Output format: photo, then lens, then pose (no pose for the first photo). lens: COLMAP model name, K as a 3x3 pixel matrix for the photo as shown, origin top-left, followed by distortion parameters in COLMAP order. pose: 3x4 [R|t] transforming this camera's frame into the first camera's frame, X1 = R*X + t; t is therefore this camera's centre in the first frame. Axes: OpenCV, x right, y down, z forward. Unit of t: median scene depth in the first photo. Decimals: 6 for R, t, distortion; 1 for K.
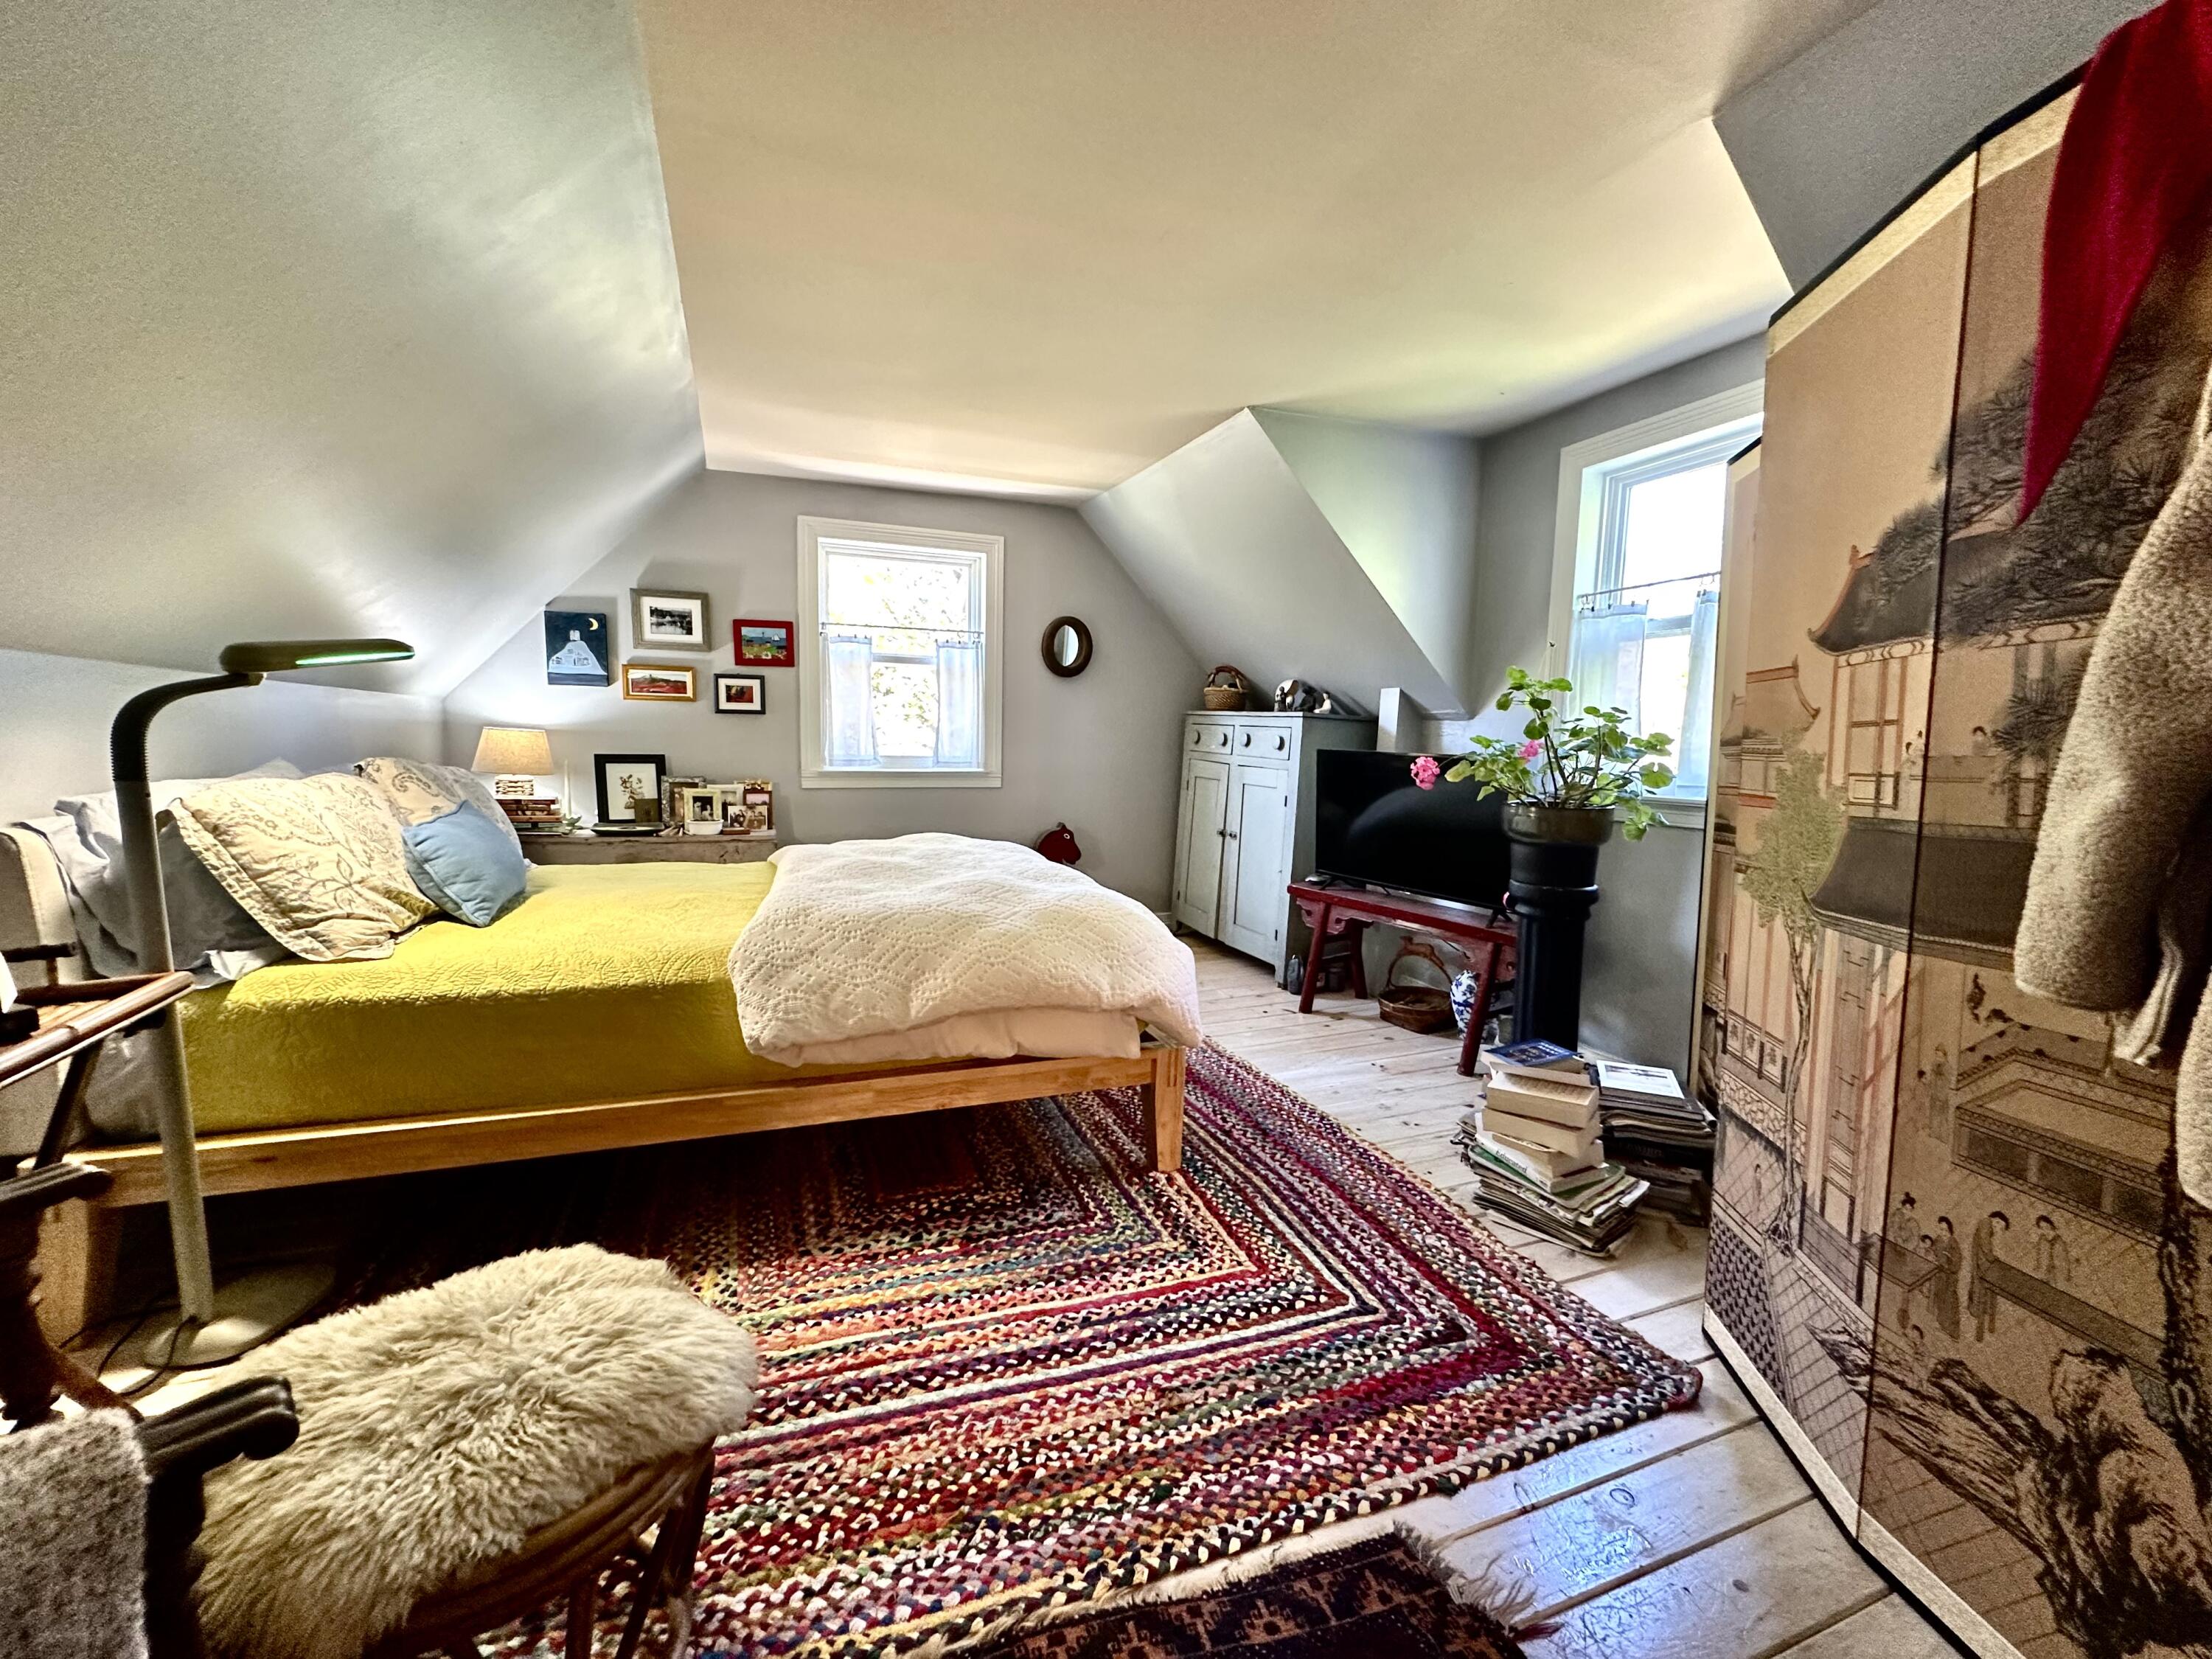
lens RADIAL K [[884.3, 0, 1105.6], [0, 884.3, 831.7], [0, 0, 1]] dist [-0.002953, 0.000721]
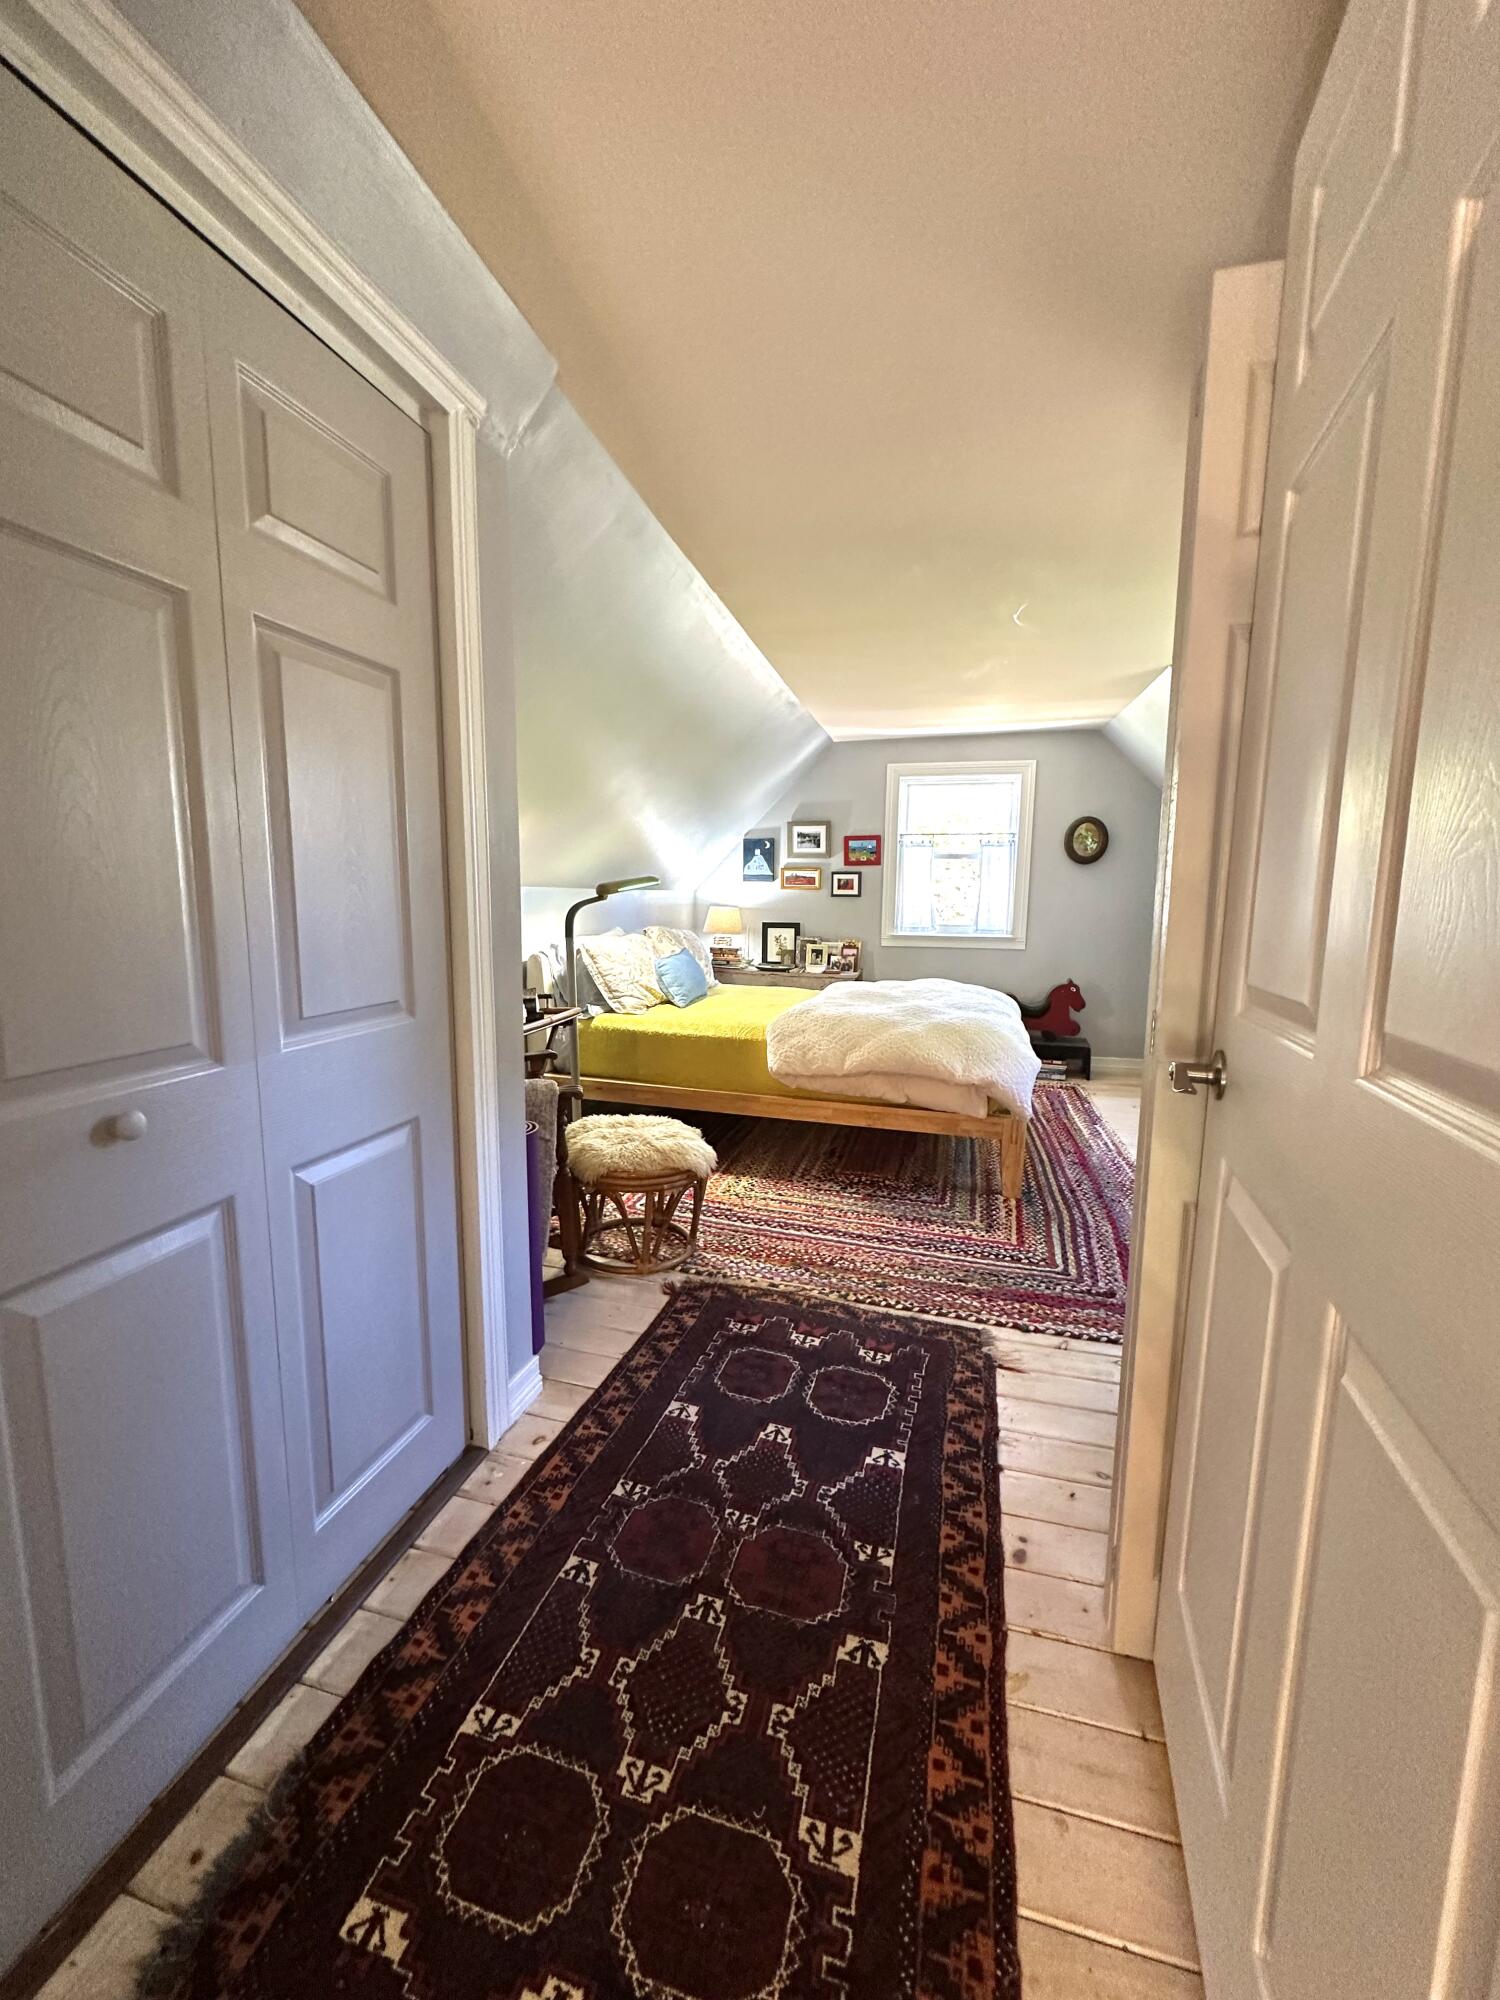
lens RADIAL K [[799.5, 0, 746.4], [0, 799.5, 1002.4], [0, 0, 1]] dist [-0.002953, 0.000721]
pose [[0.807668, 0.070855, -0.585364, 0.571990], [-0.057123, 0.997487, 0.041922, 0.005524], [0.586863, -0.000421, 0.809686, -0.487674]]
